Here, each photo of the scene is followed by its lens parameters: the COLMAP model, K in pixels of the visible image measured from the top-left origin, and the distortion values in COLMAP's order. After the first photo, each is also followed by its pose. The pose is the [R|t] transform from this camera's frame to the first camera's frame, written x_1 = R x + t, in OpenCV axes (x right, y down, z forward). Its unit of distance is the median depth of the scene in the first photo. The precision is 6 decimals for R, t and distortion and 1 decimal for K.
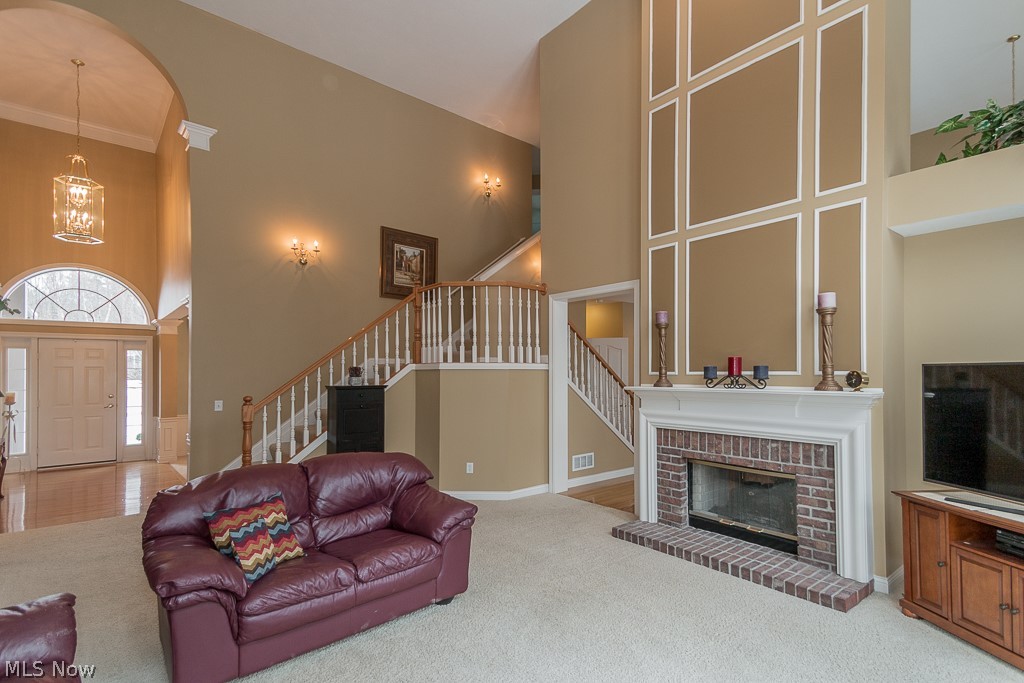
lens RADIAL K [[497.5, 0, 531.1], [0, 497.5, 374.6], [0, 0, 1]] dist [0.002126, -0.000423]
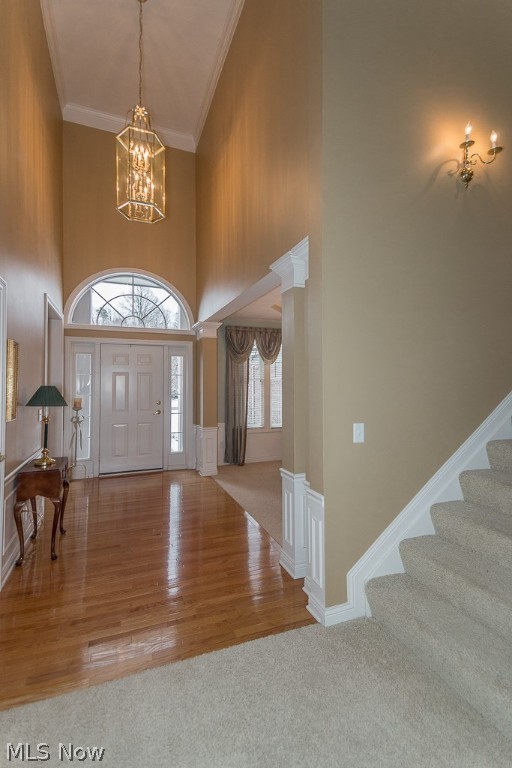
lens RADIAL K [[347.4, 0, 256.0], [0, 347.4, 384.0], [0, 0, 1]] dist [0.017433, -0.000139]
pose [[0.936315, 0.004545, -0.351131, -0.435168], [-0.006468, 0.999970, -0.004304, 0.009733], [0.351101, 0.006301, 0.936317, 0.437614]]
